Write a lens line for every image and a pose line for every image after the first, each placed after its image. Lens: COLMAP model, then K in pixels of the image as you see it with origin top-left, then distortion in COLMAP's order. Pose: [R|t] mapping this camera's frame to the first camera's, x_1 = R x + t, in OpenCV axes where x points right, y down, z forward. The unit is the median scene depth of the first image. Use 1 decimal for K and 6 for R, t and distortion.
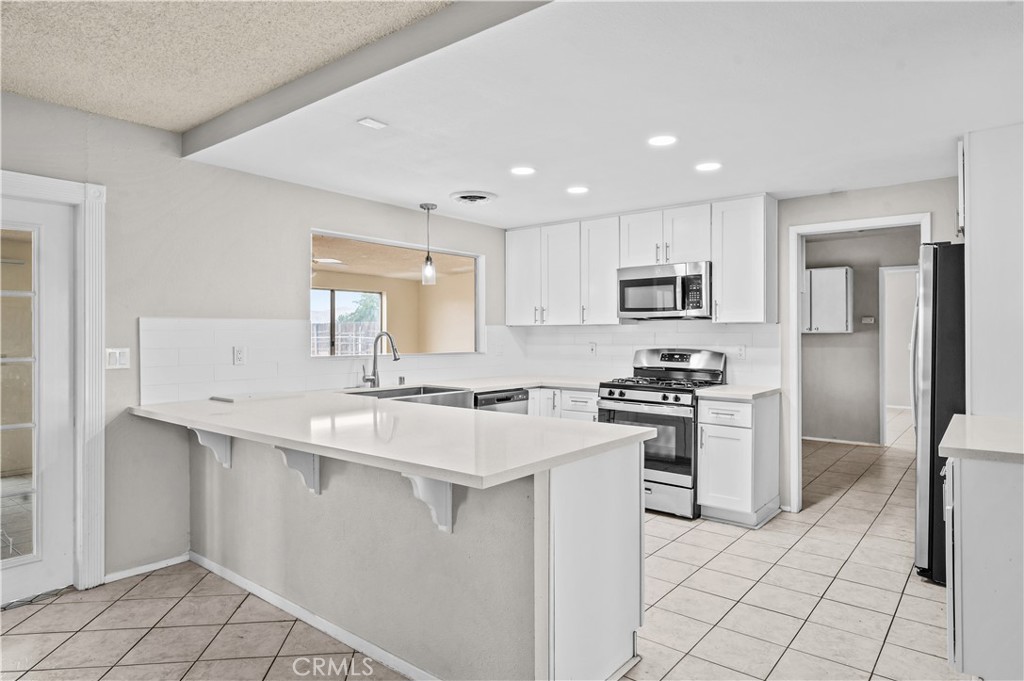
lens RADIAL K [[599.9, 0, 512.2], [0, 599.9, 335.4], [0, 0, 1]] dist [-0.000125, -0.000027]
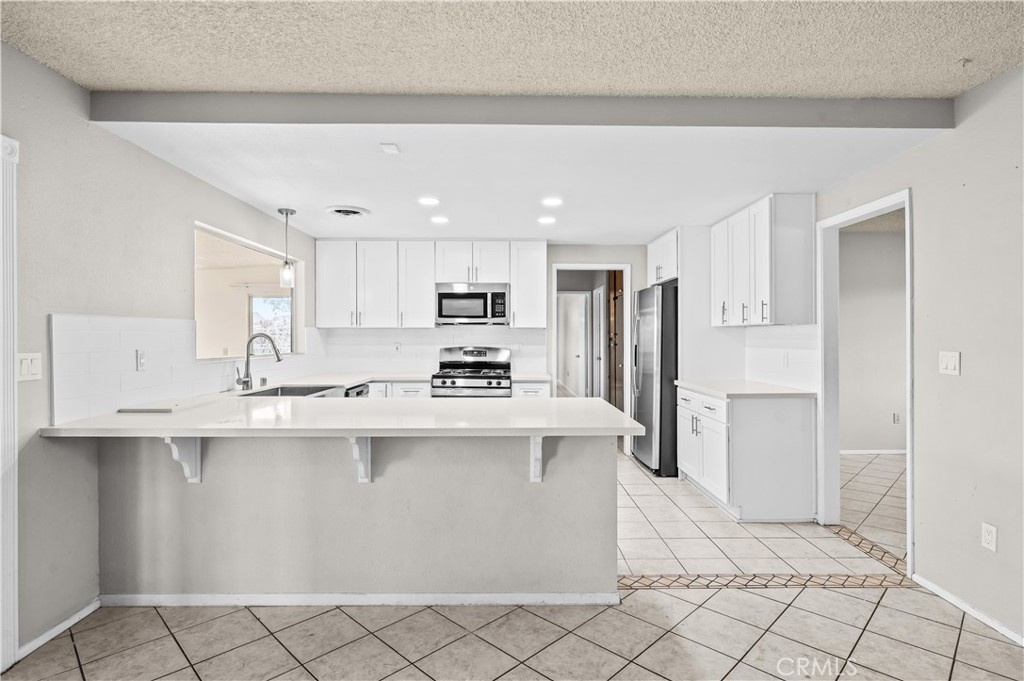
lens RADIAL K [[524.3, 0, 512.0], [0, 524.3, 337.9], [0, 0, 1]] dist [0.000293, 0.000426]
pose [[0.775125, -0.001445, 0.631807, -0.436473], [-0.000548, 0.999995, 0.002959, -0.000744], [-0.631808, -0.002640, 0.775120, 0.058825]]
